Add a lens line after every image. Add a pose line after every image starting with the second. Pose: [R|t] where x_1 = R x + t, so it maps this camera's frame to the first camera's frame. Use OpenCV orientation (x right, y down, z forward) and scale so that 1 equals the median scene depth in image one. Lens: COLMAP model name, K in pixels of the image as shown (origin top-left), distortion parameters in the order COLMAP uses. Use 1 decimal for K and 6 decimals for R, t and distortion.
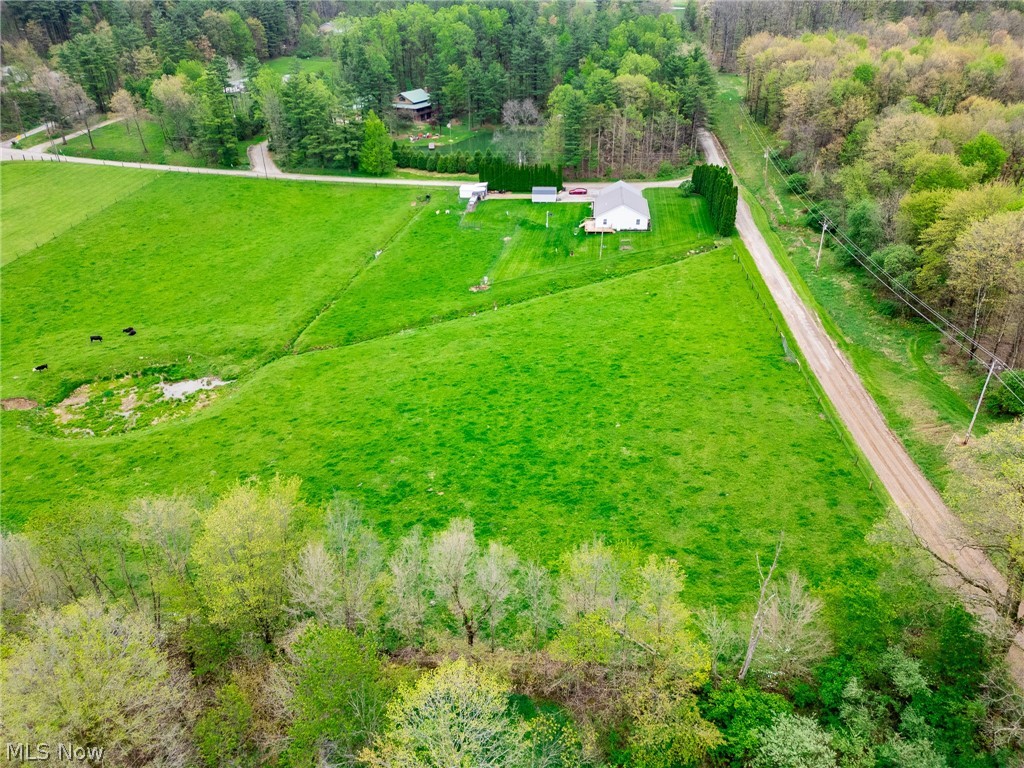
lens RADIAL K [[710.2, 0, 511.2], [0, 710.2, 382.8], [0, 0, 1]] dist [0.085561, -0.080616]
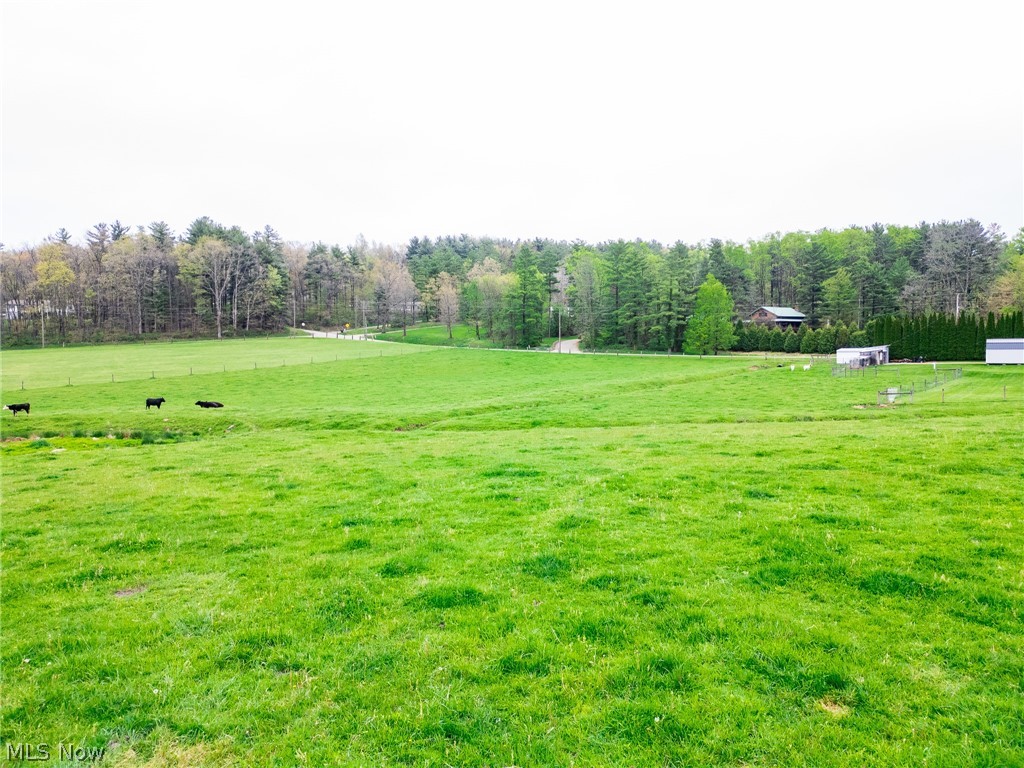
lens RADIAL K [[710.2, 0, 512.2], [0, 710.2, 381.9], [0, 0, 1]] dist [0.085561, -0.080616]
pose [[0.877969, 0.033916, -0.477514, -0.023950], [-0.241330, 0.892822, -0.380301, 0.056582], [0.413437, 0.449131, 0.792055, 0.469144]]
